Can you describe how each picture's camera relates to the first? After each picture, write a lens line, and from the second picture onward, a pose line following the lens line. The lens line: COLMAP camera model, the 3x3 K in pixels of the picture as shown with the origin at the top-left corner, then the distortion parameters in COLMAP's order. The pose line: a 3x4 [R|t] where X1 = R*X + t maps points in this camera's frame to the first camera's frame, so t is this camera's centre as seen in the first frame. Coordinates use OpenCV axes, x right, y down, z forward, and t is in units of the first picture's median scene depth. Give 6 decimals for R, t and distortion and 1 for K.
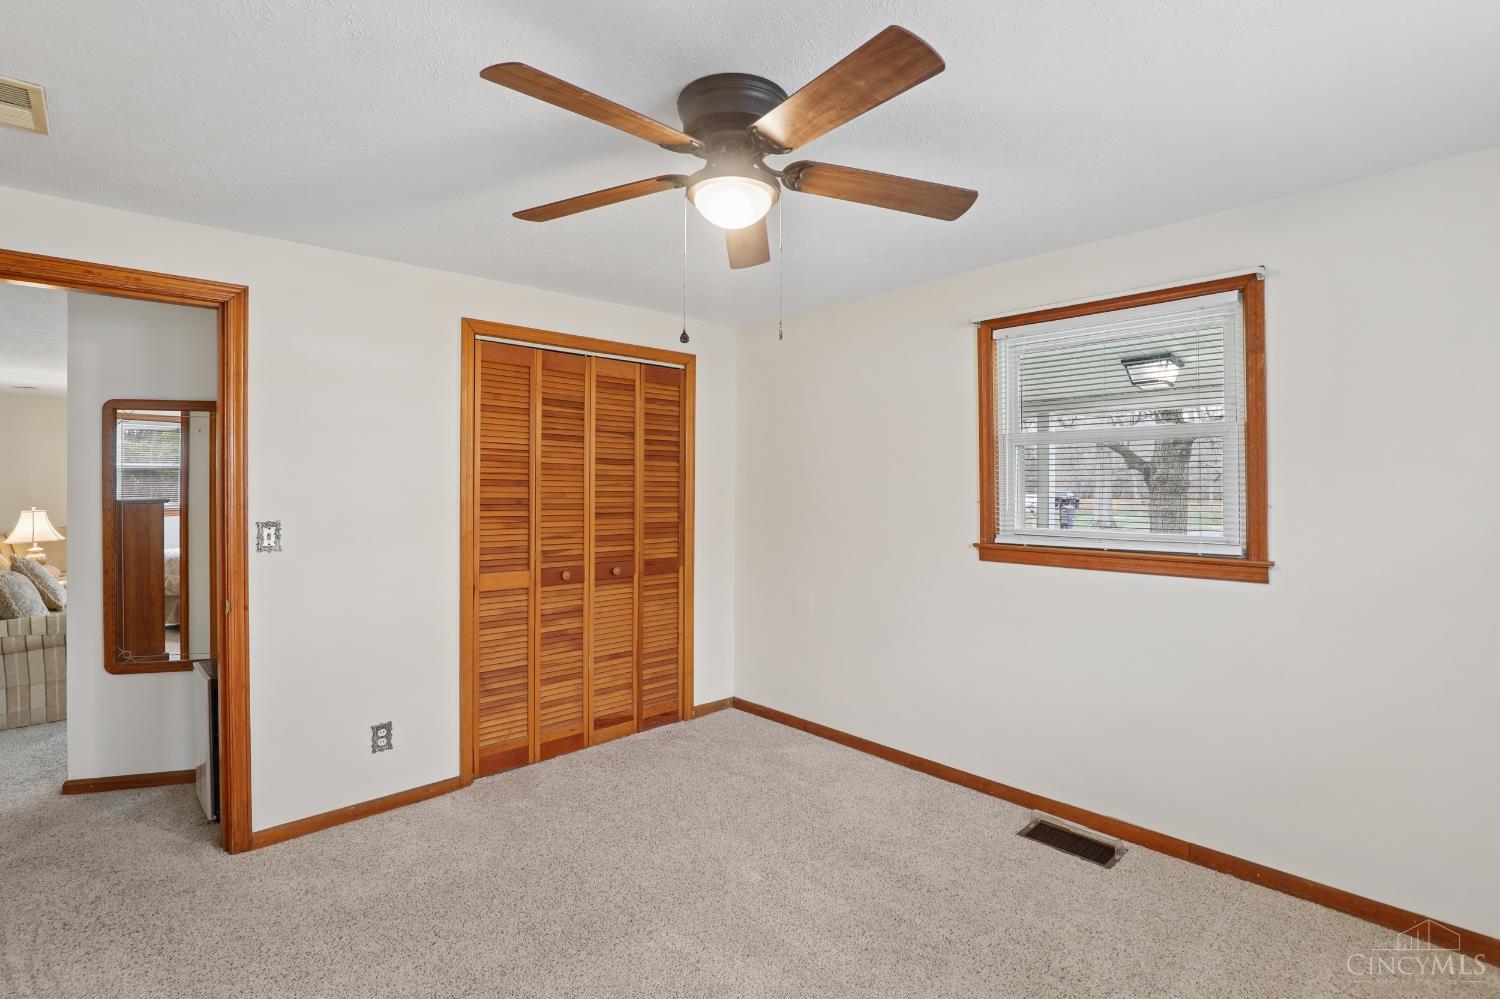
lens RADIAL K [[695.9, 0, 752.0], [0, 695.9, 486.6], [0, 0, 1]] dist [-0.029899, 0.004833]
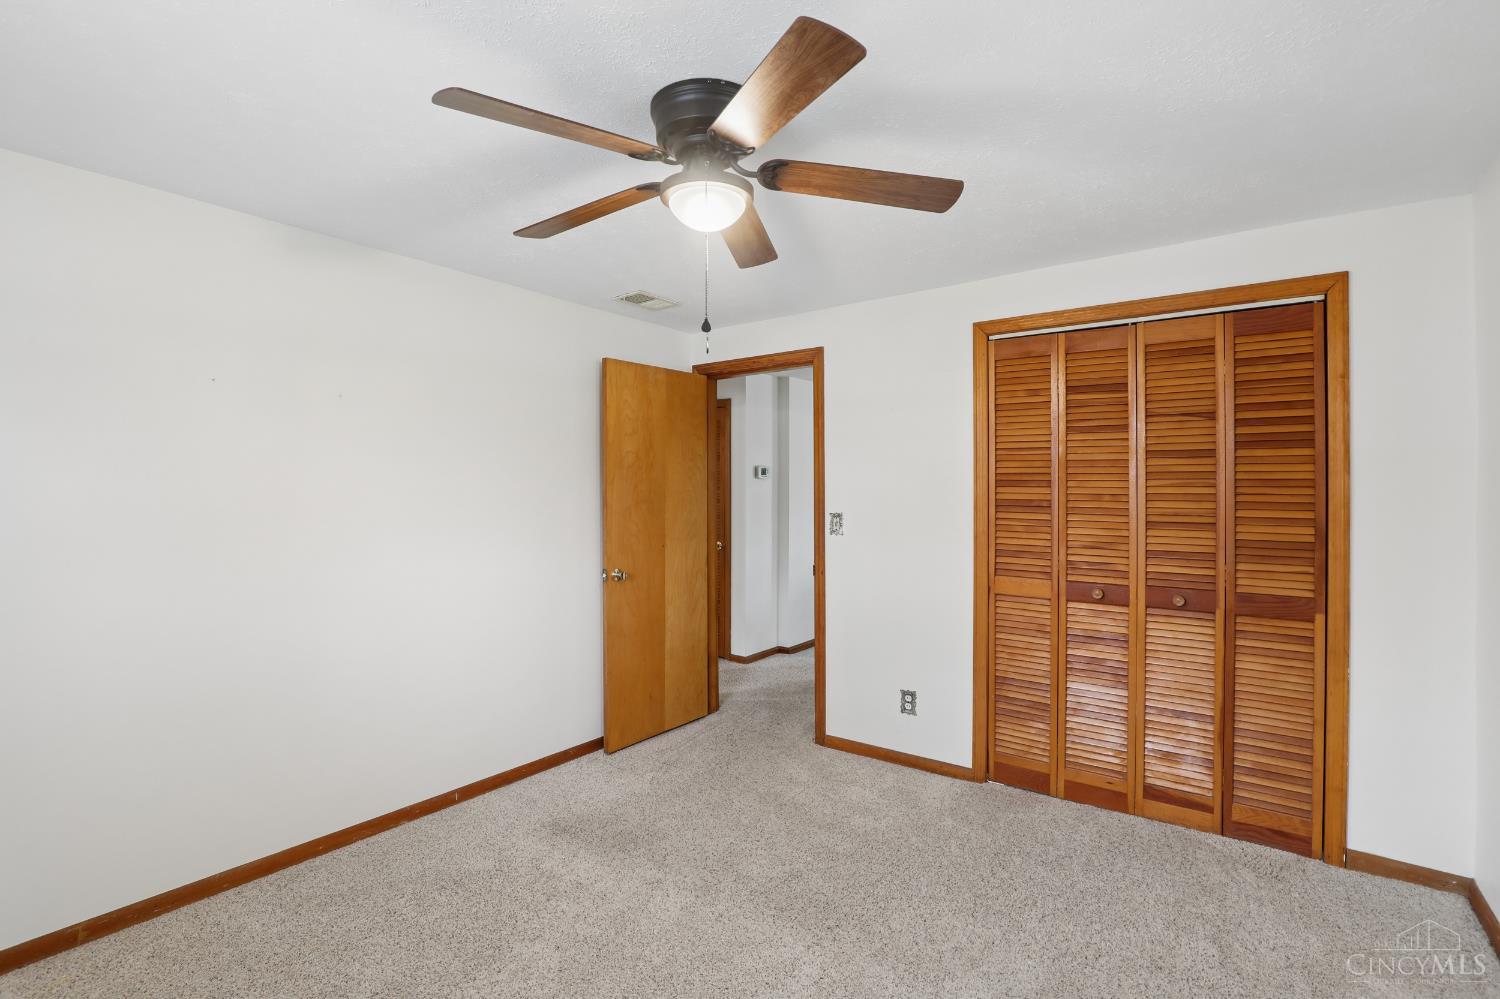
lens RADIAL K [[695.9, 0, 752.0], [0, 695.9, 486.6], [0, 0, 1]] dist [-0.029899, 0.004833]
pose [[0.174751, -0.004432, -0.984603, 0.488171], [-0.001124, 0.999988, -0.004701, 0.003504], [0.984612, 0.001928, 0.174744, 0.451397]]
